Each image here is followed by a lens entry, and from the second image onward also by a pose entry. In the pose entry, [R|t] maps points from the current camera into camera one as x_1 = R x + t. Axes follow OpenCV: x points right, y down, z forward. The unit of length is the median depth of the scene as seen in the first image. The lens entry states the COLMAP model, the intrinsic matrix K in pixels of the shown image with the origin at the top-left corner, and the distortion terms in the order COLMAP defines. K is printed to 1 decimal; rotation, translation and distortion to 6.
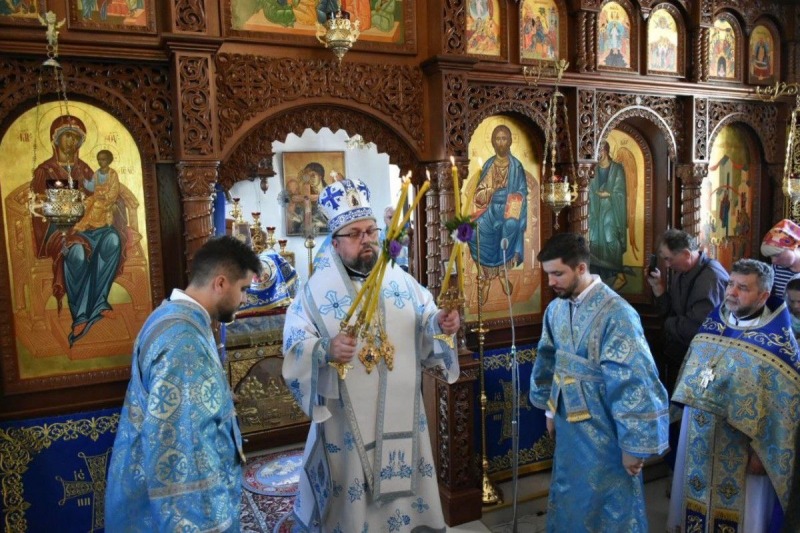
lens RADIAL K [[619.3, 0, 400.0], [0, 619.3, 266.5], [0, 0, 1]] dist [-0.014925, -0.006048]
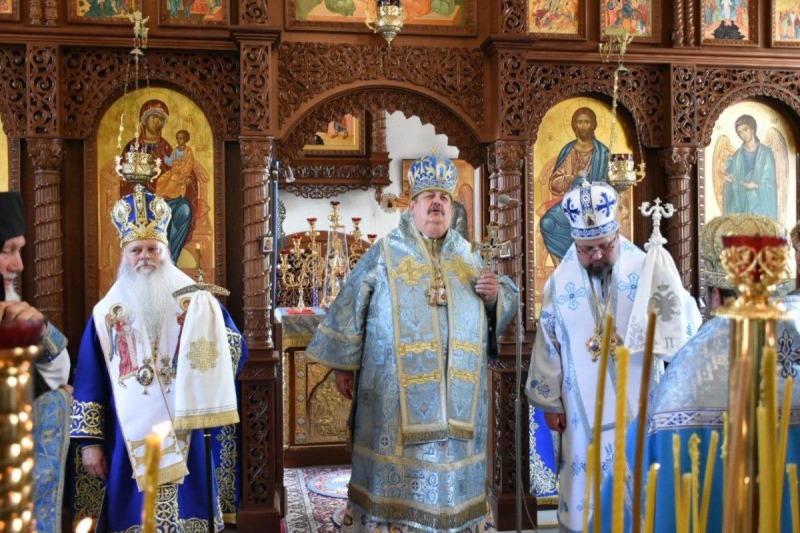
lens RADIAL K [[870.9, 0, 400.0], [0, 870.9, 266.5], [0, 0, 1]] dist [0.015835, -0.002550]
pose [[0.961235, 0.022255, -0.274830, 0.325383], [-0.049292, 0.994550, -0.091868, 0.174893], [0.271288, 0.101853, 0.957094, -0.369495]]
